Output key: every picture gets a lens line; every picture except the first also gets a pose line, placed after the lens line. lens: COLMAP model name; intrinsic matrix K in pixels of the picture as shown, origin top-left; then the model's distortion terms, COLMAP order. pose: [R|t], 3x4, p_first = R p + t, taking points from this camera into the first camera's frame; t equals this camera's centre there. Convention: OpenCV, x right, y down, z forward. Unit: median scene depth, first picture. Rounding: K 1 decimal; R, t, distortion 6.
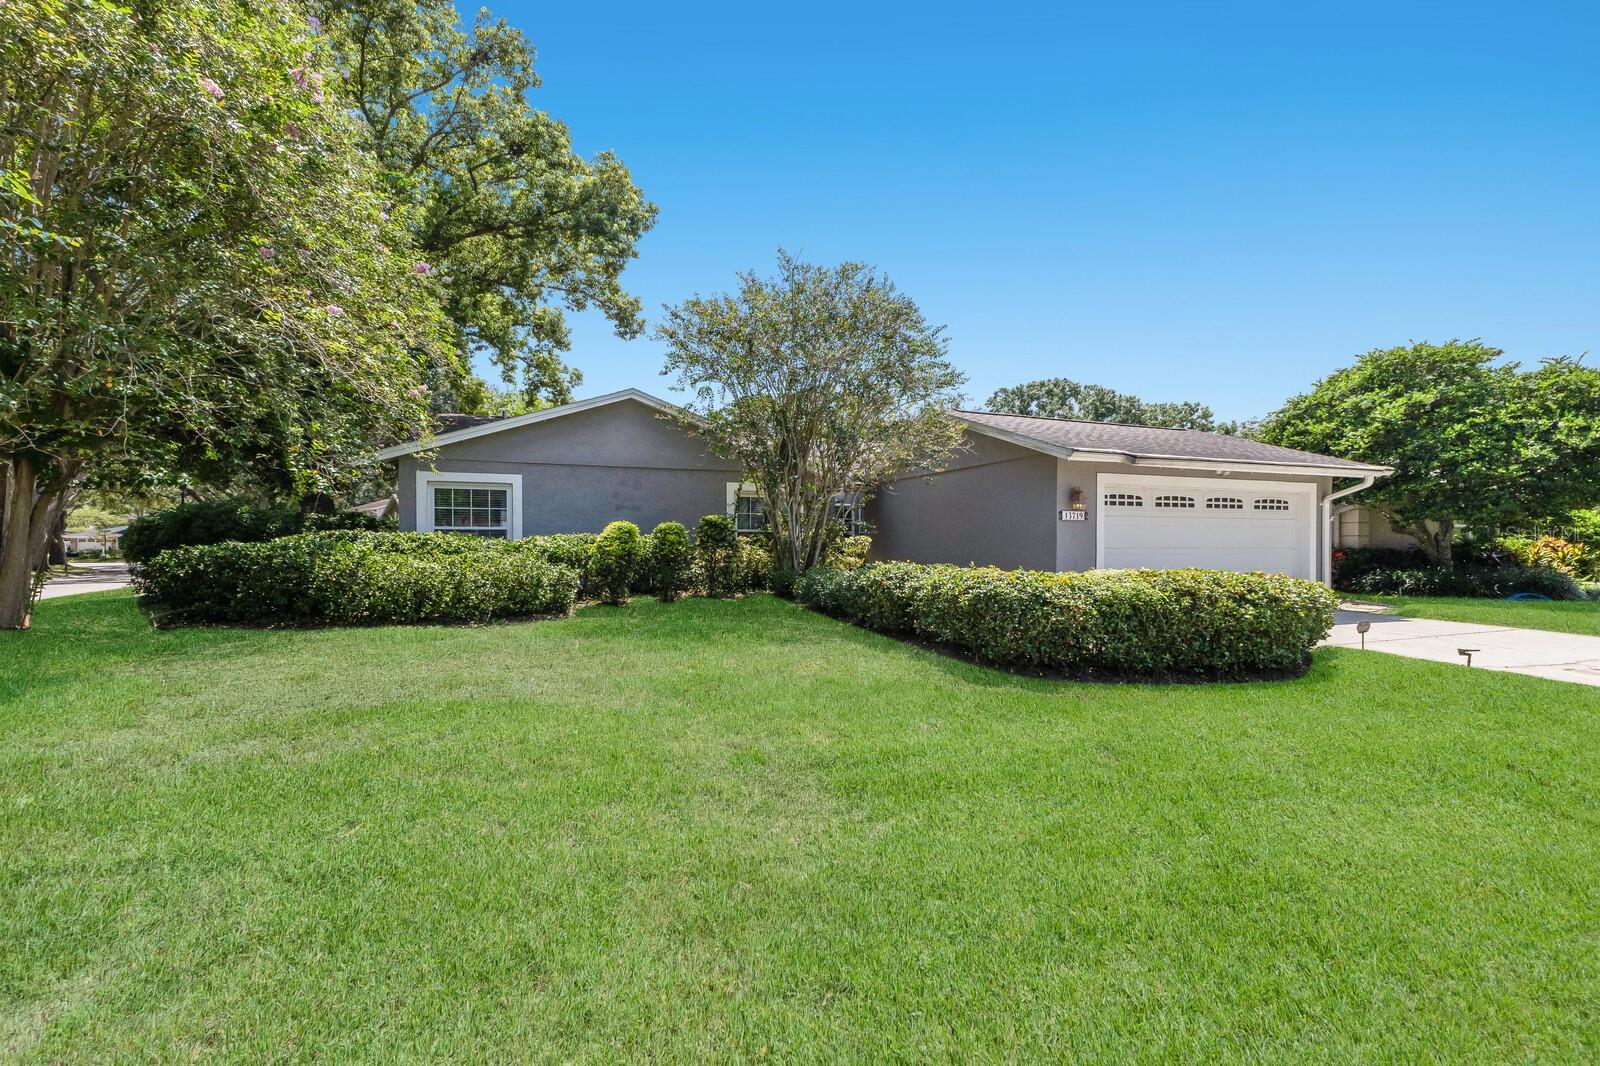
lens RADIAL K [[679.0, 0, 804.7], [0, 679.0, 535.4], [0, 0, 1]] dist [0.015012, 0.000330]
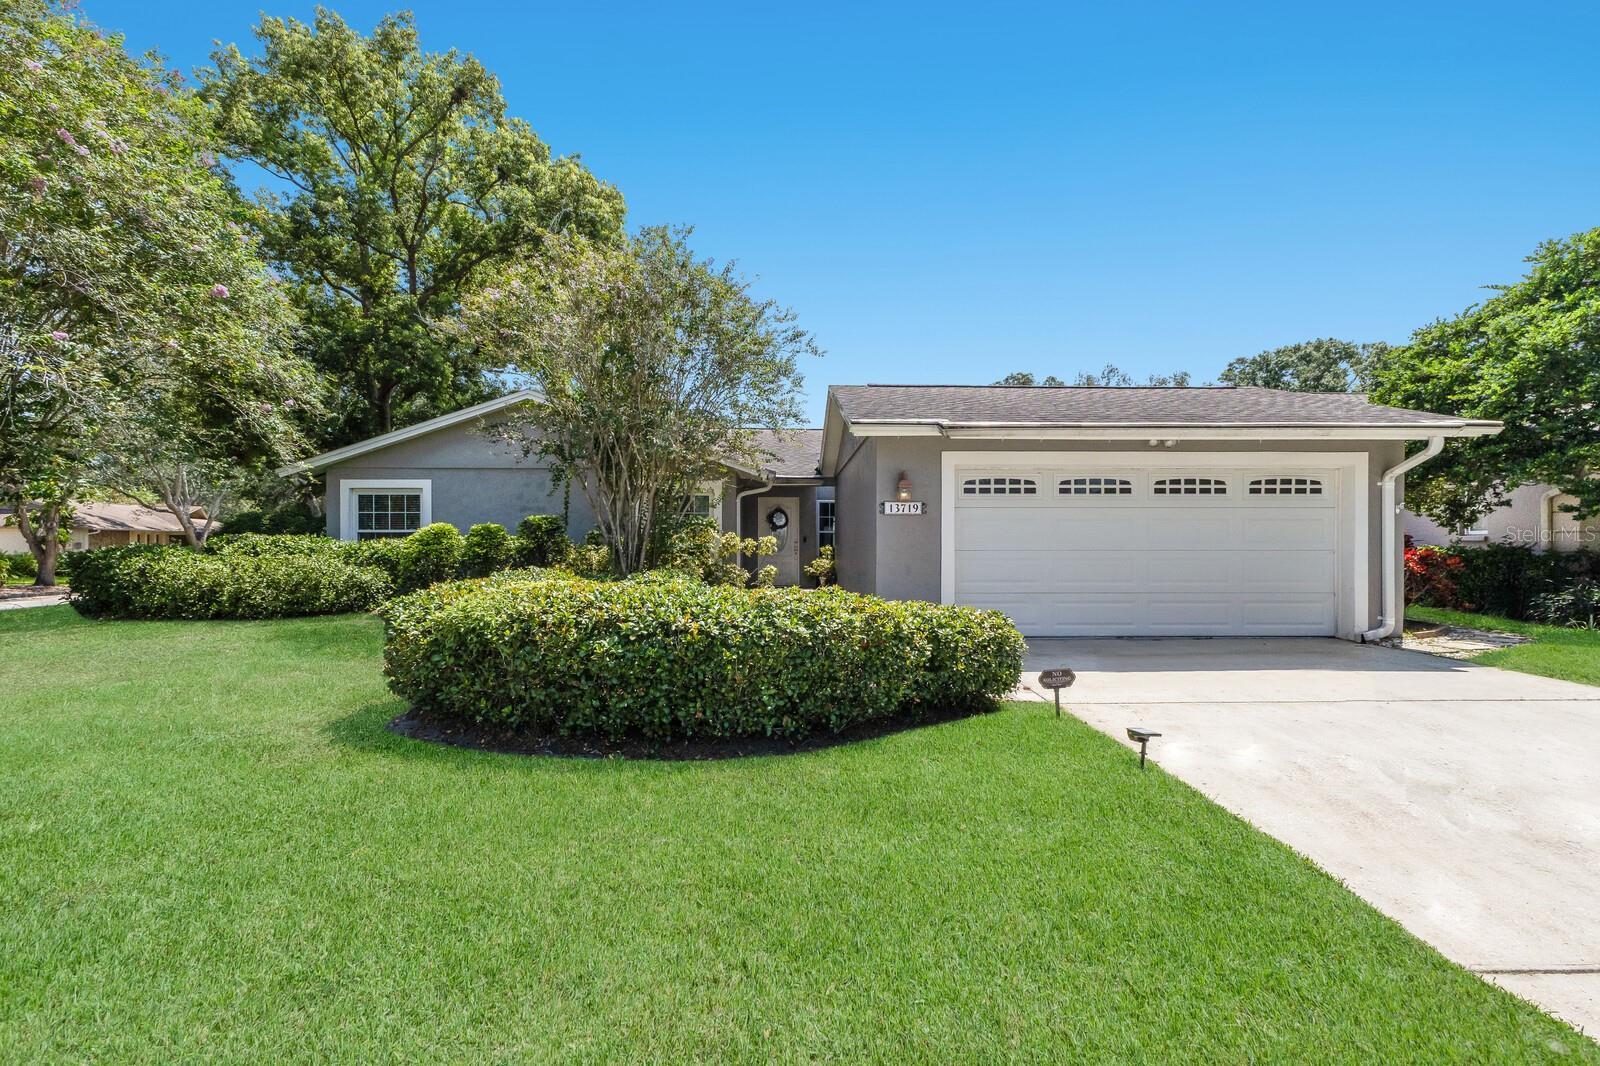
lens RADIAL K [[679.0, 0, 799.6], [0, 679.0, 534.6], [0, 0, 1]] dist [0.015012, 0.000330]
pose [[0.942566, -0.006532, -0.333957, 0.448880], [0.005918, 0.999978, -0.002854, 0.002334], [0.333969, 0.000713, 0.942584, 0.190016]]
